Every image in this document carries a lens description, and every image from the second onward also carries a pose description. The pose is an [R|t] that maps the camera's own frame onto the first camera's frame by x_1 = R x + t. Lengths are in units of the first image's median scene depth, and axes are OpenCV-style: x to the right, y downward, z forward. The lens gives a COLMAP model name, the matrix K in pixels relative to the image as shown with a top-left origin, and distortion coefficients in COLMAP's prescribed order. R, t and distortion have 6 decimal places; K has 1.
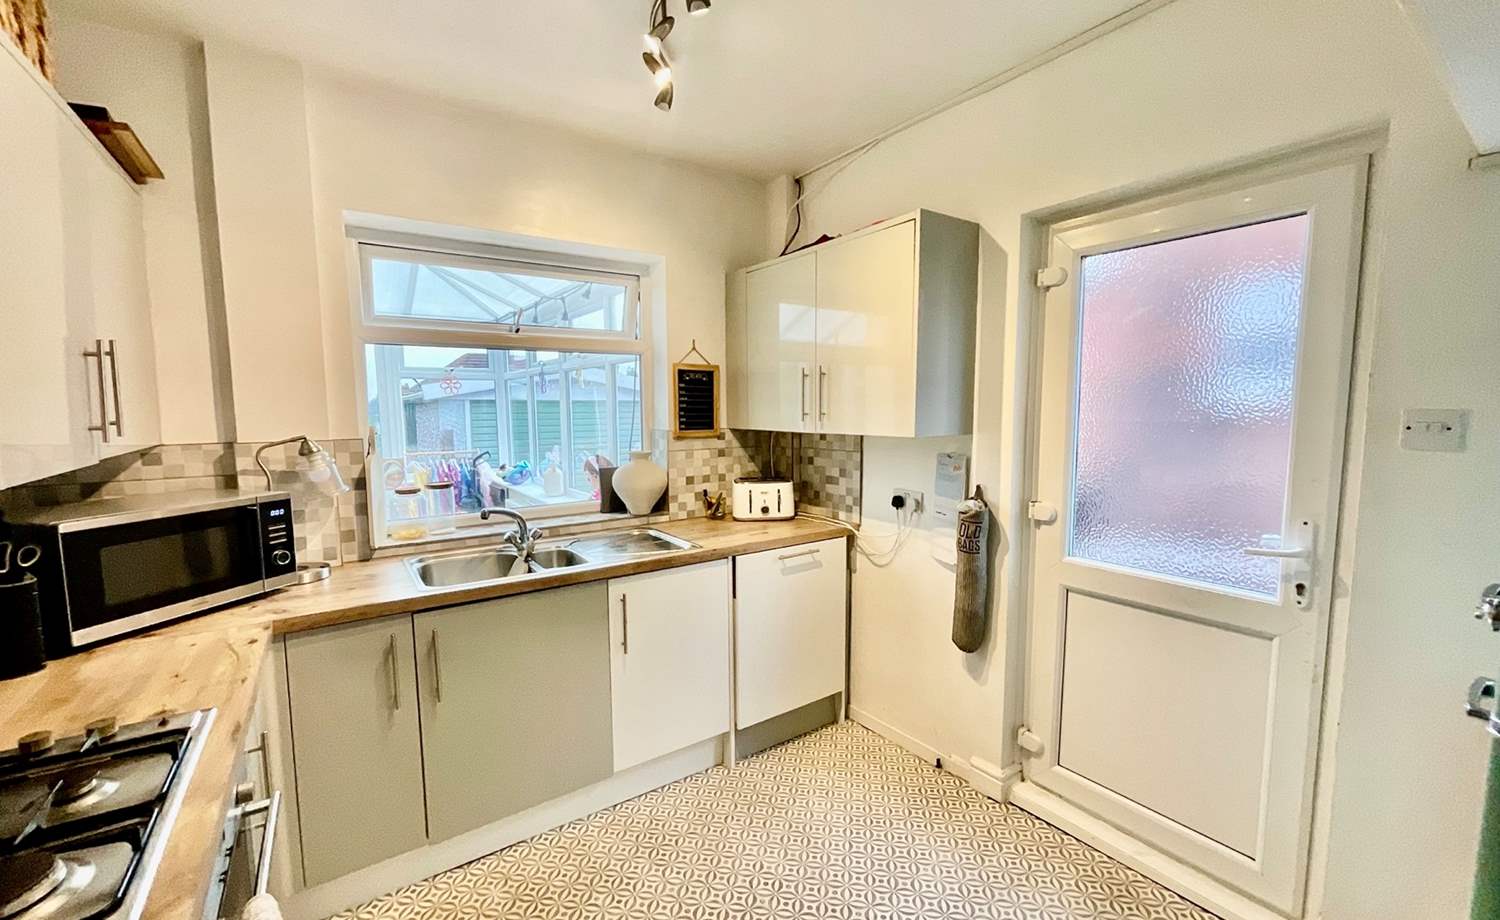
lens RADIAL K [[609.3, 0, 741.1], [0, 609.3, 459.4], [0, 0, 1]] dist [-0.002942, -0.000516]
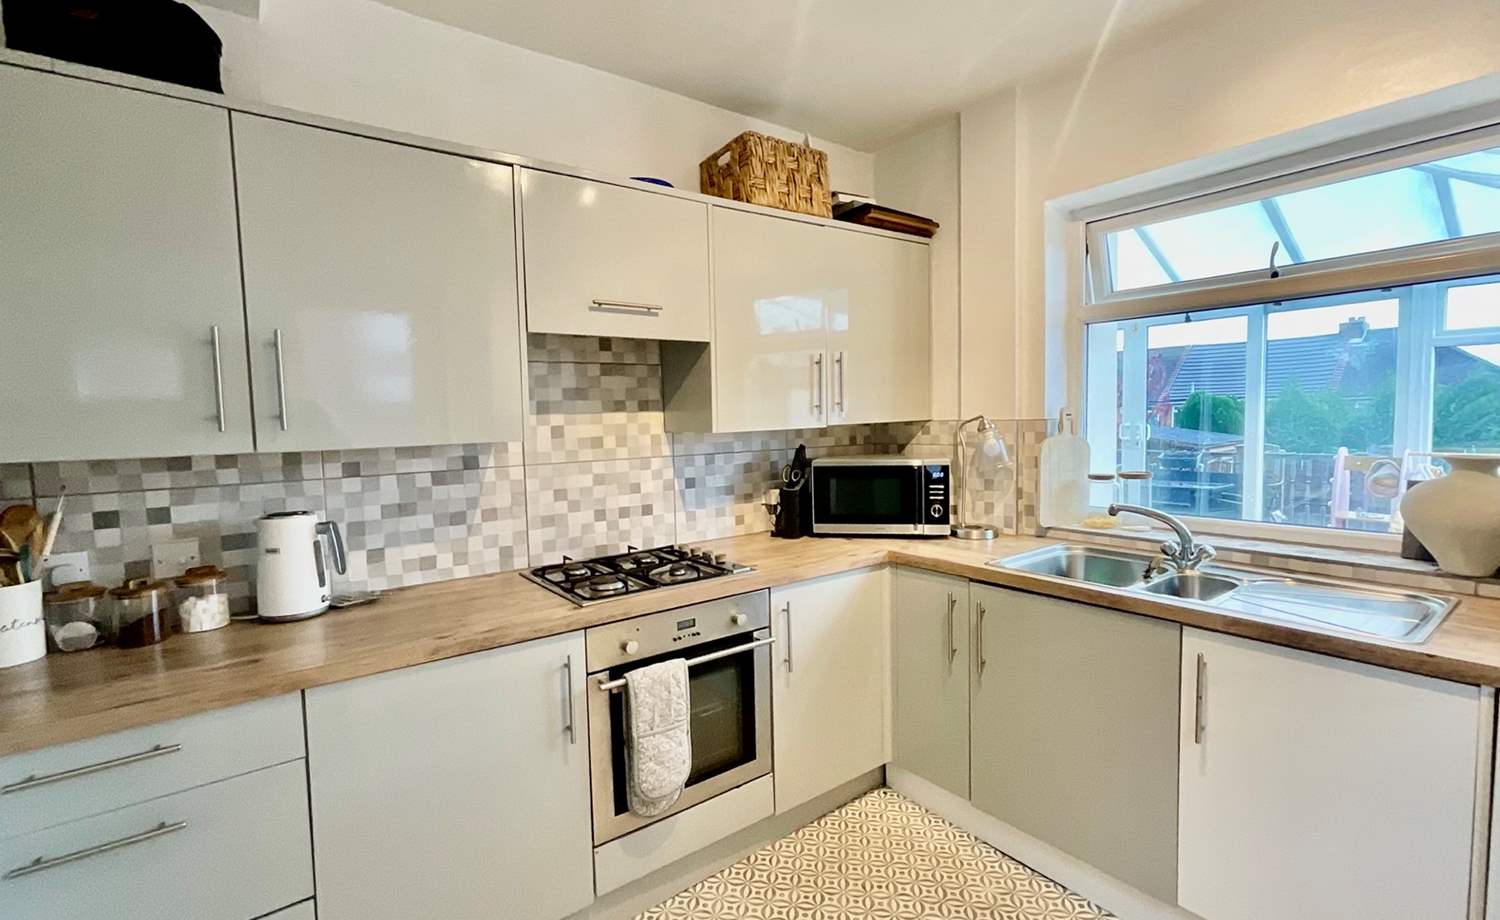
lens RADIAL K [[674.2, 0, 750.0], [0, 674.2, 460.0], [0, 0, 1]] dist [0.000582, 0.000058]
pose [[0.044547, 0.071717, -0.996430, 0.464943], [-0.065193, 0.995503, 0.068735, -0.010447], [0.996878, 0.061898, 0.049022, 0.414350]]
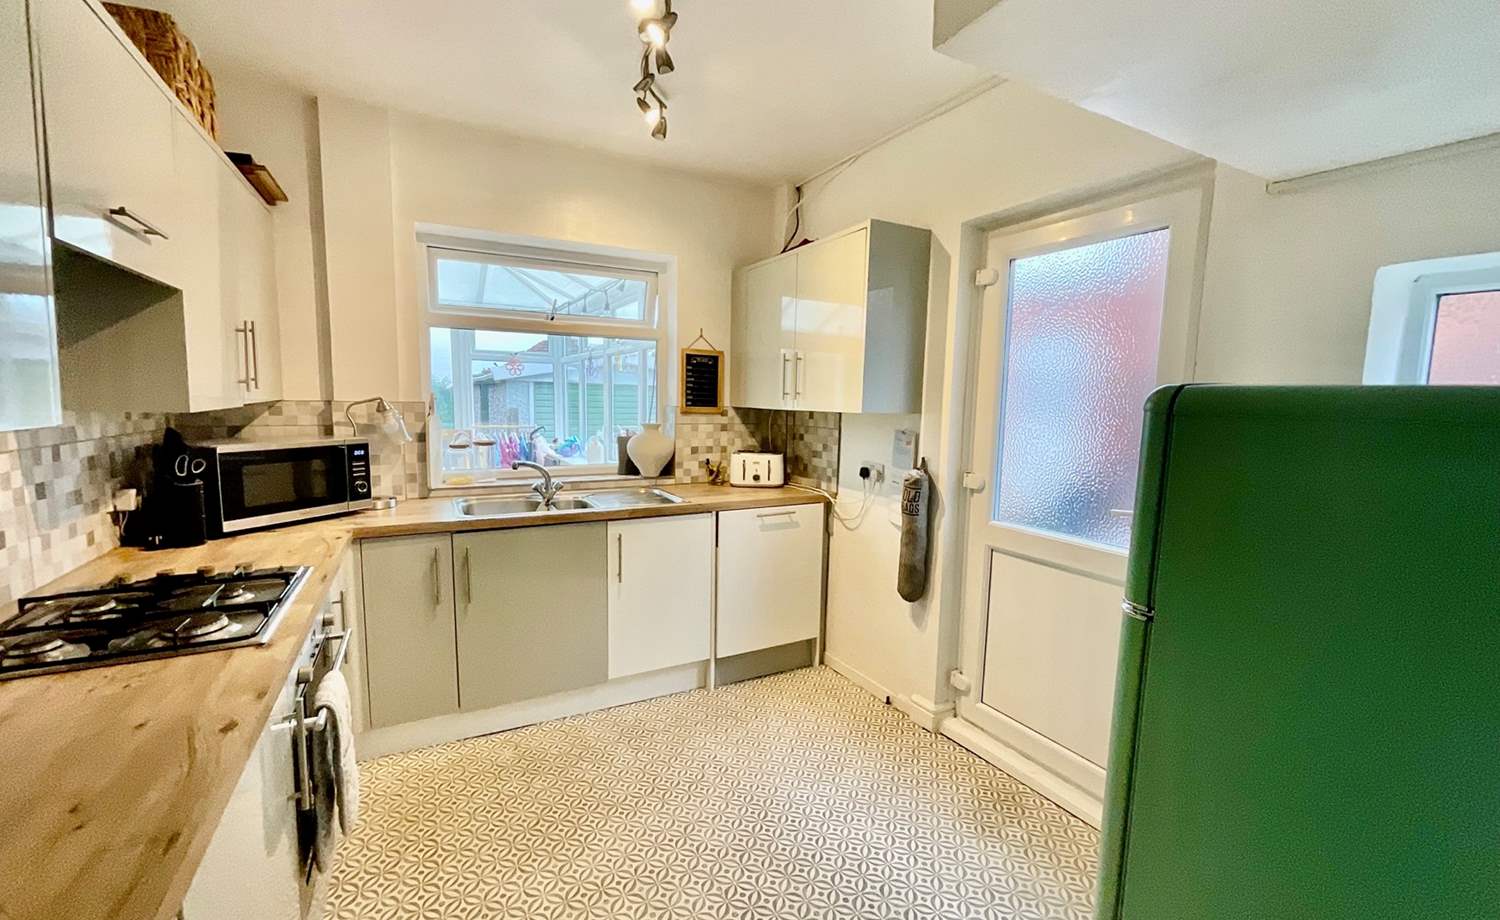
lens RADIAL K [[616.3, 0, 741.4], [0, 616.3, 460.1], [0, 0, 1]] dist [0.000420, 0.000114]
pose [[0.993043, 0.038039, -0.111437, 0.169764], [-0.036453, 0.999204, 0.016233, 0.038830], [0.111966, -0.012057, 0.993639, -0.191612]]
